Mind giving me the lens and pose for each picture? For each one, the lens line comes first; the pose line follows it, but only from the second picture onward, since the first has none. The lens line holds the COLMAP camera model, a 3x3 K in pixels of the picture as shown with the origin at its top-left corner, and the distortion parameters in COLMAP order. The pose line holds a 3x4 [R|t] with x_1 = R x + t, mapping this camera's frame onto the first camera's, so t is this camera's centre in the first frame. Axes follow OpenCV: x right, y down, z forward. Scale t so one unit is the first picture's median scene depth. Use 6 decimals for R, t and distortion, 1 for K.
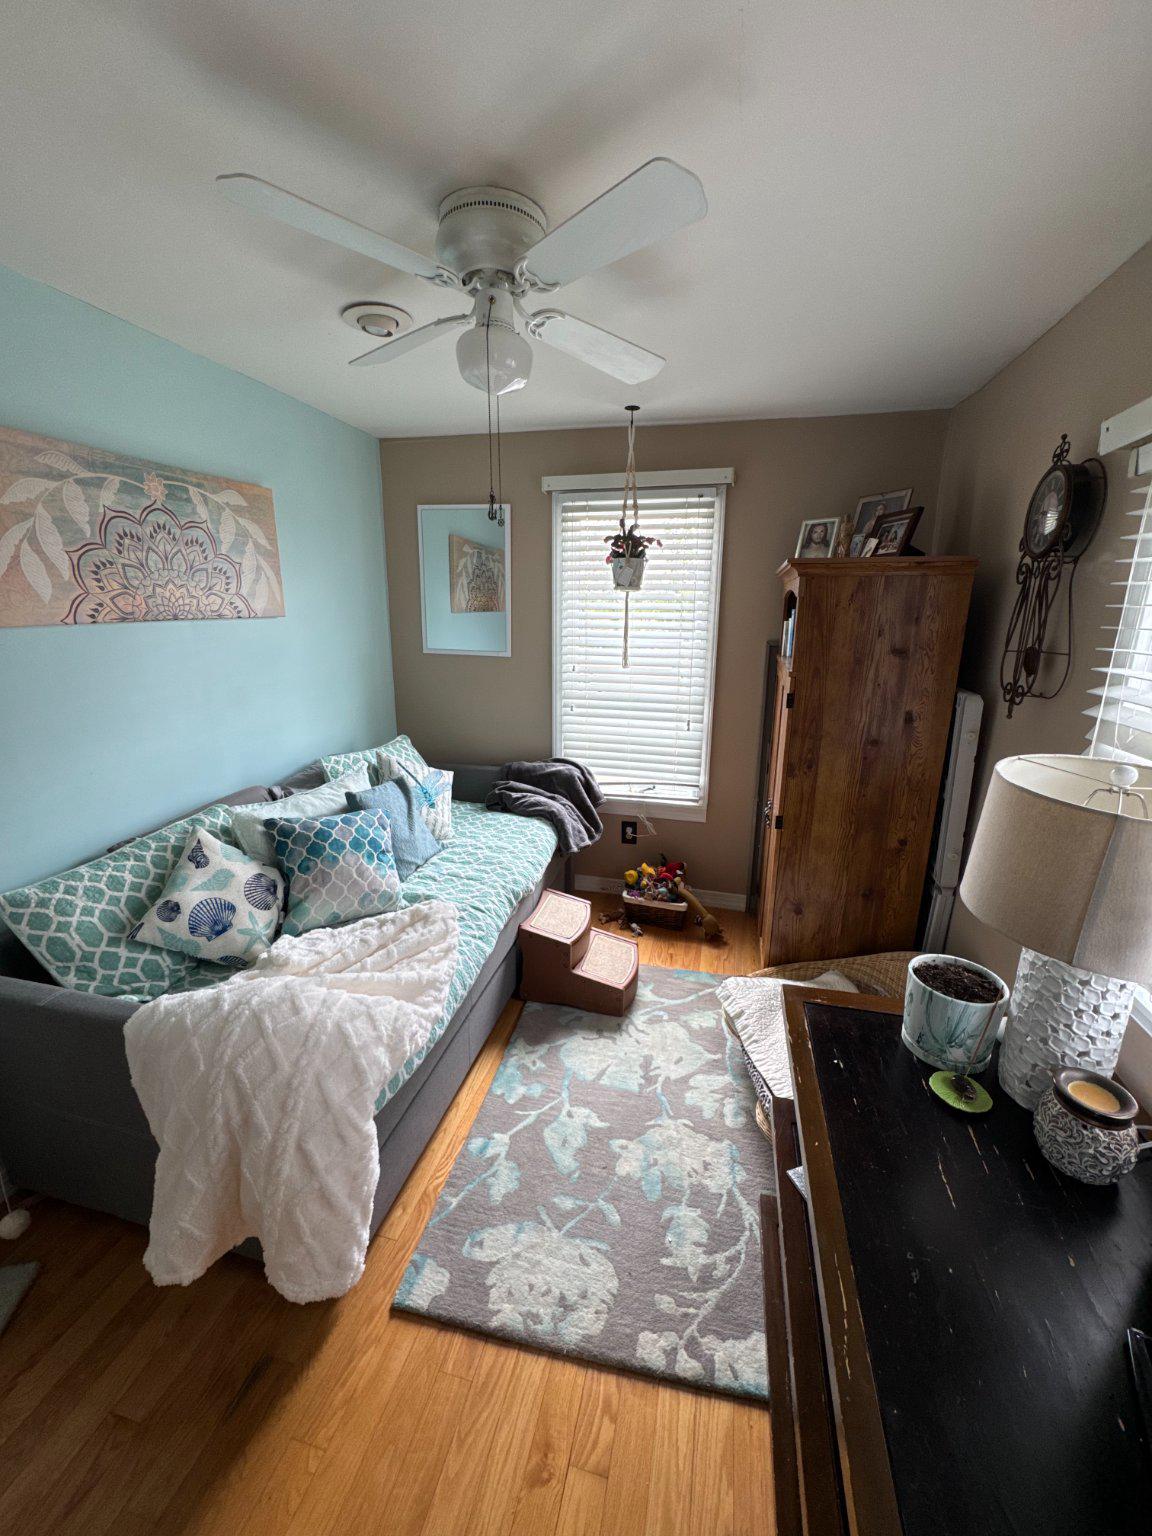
lens RADIAL K [[615.6, 0, 578.1], [0, 615.6, 766.9], [0, 0, 1]] dist [-0.002229, 0.001669]
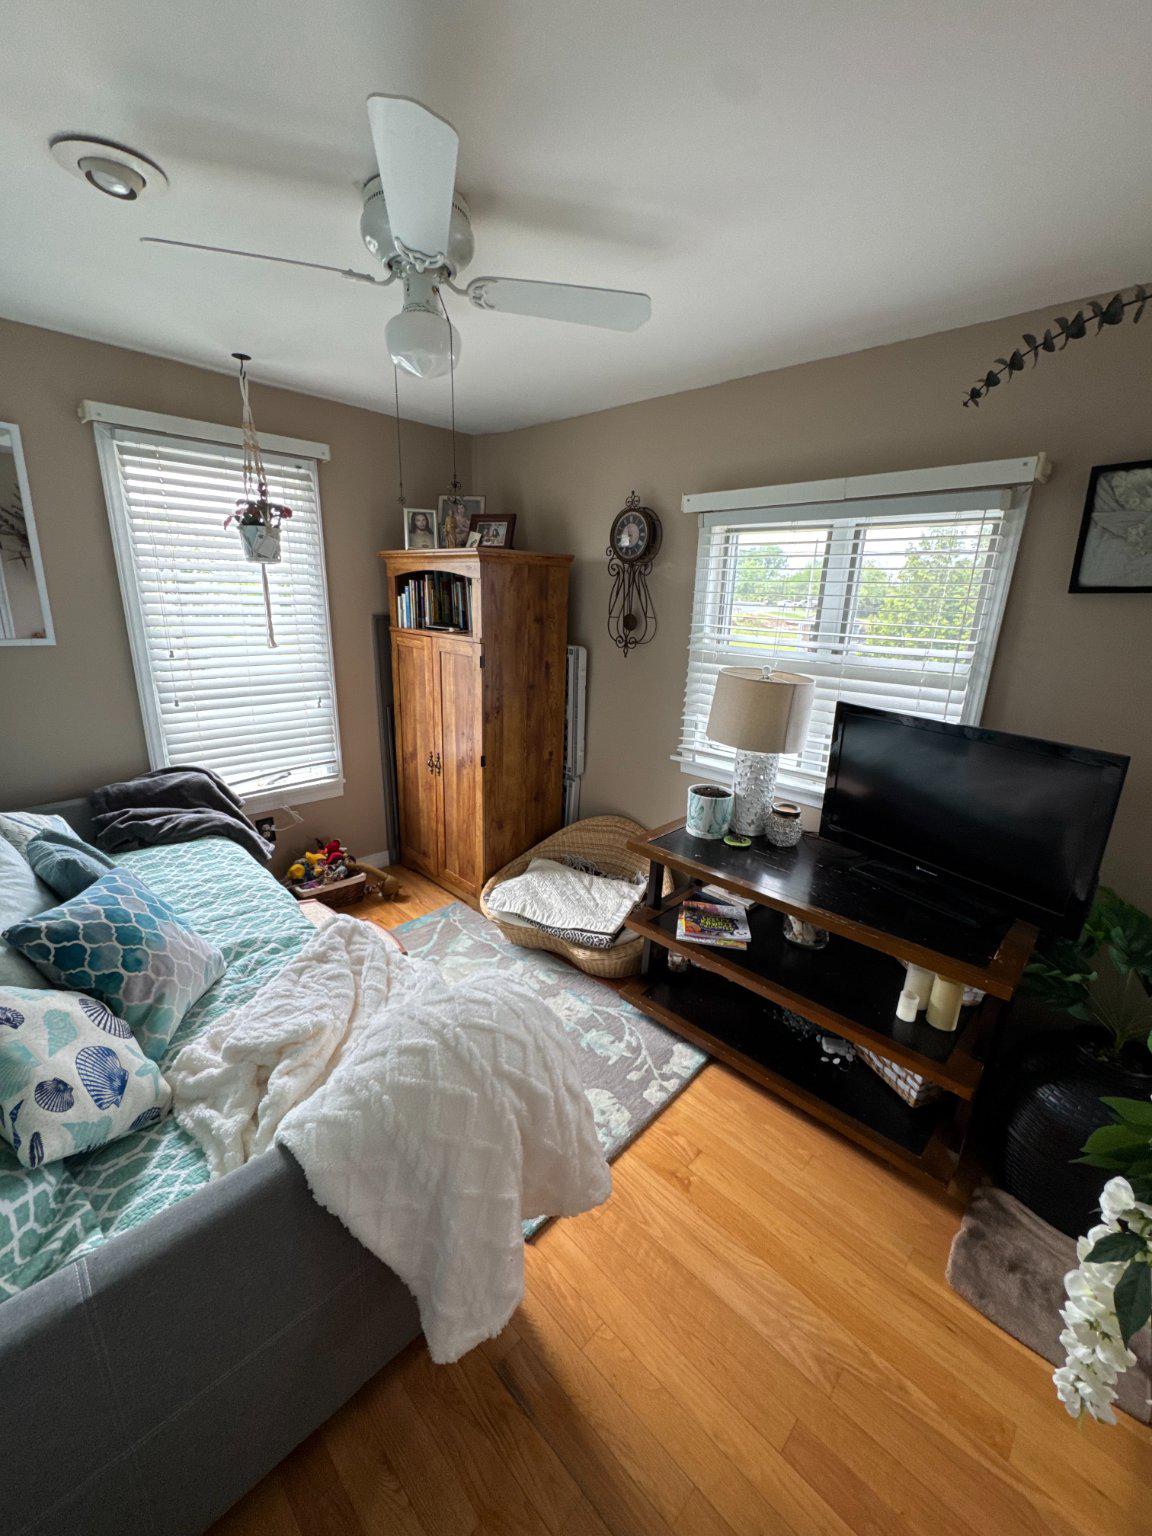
lens RADIAL K [[615.6, 0, 577.5], [0, 615.6, 766.5], [0, 0, 1]] dist [-0.002229, 0.001669]
pose [[0.510689, -0.227393, 0.829150, -0.525324], [0.190222, 0.970374, 0.148962, -0.041668], [-0.838459, 0.081649, 0.538814, 0.148445]]
